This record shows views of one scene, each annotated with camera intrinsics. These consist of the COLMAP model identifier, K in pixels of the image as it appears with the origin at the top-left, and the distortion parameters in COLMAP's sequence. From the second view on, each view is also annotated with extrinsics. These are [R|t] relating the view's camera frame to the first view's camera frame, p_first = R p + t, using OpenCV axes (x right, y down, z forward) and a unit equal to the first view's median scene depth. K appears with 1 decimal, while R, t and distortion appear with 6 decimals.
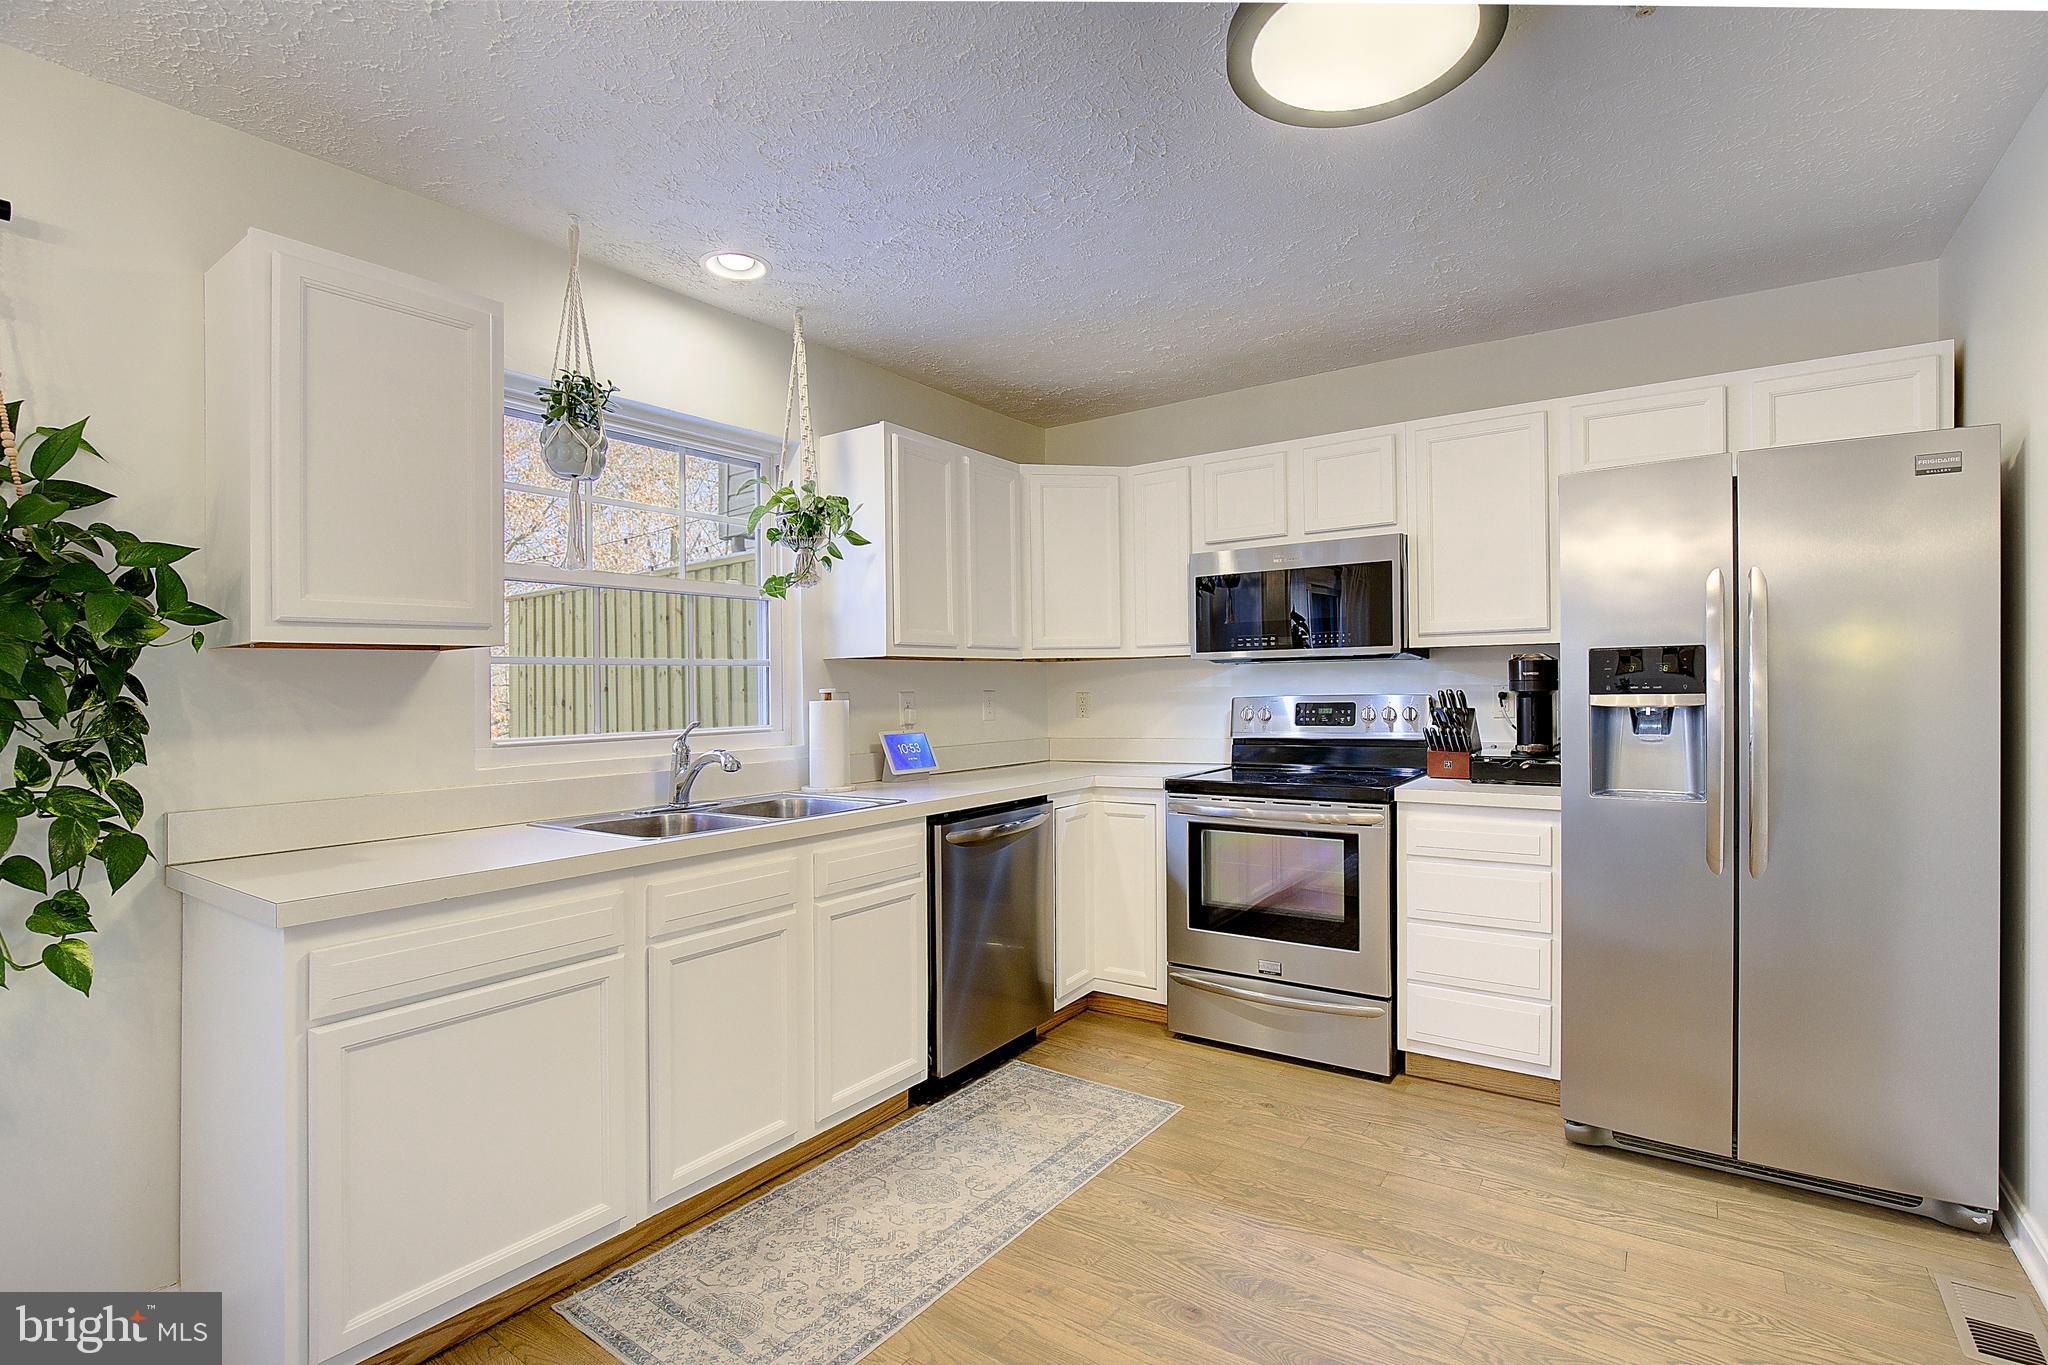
lens RADIAL K [[963.0, 0, 1032.5], [0, 963.0, 672.7], [0, 0, 1]] dist [-0.024356, 0.000576]
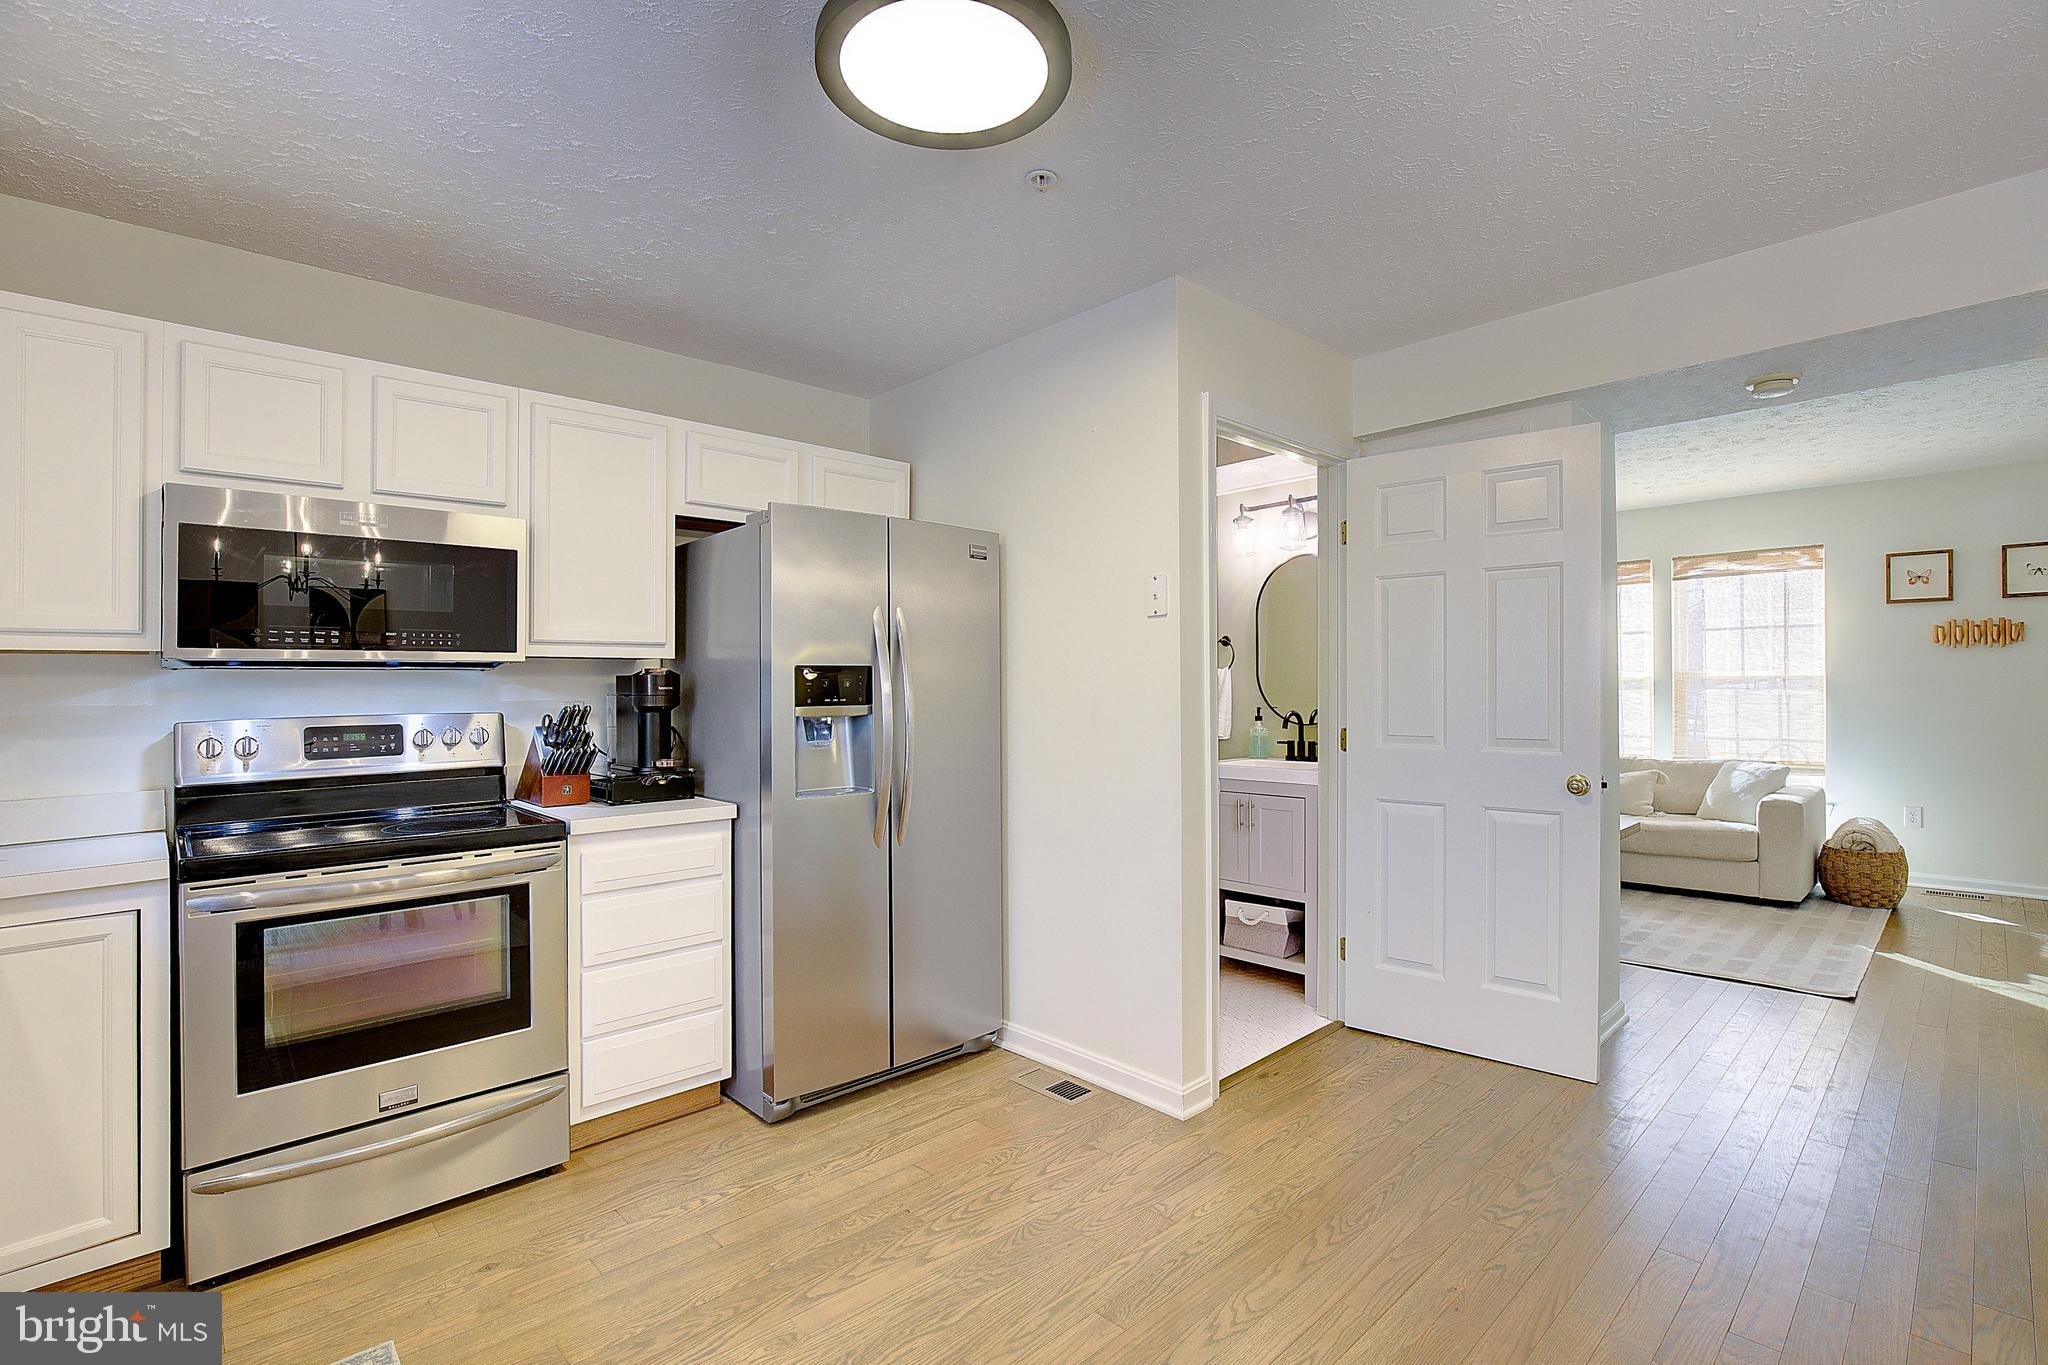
lens RADIAL K [[959.7, 0, 1069.8], [0, 959.7, 691.5], [0, 0, 1]] dist [-0.022304, 0.000460]
pose [[0.169303, 0.013398, 0.985473, -0.381157], [-0.002823, 0.999910, -0.013109, 0.015625], [-0.985560, -0.000563, 0.169325, 0.413718]]
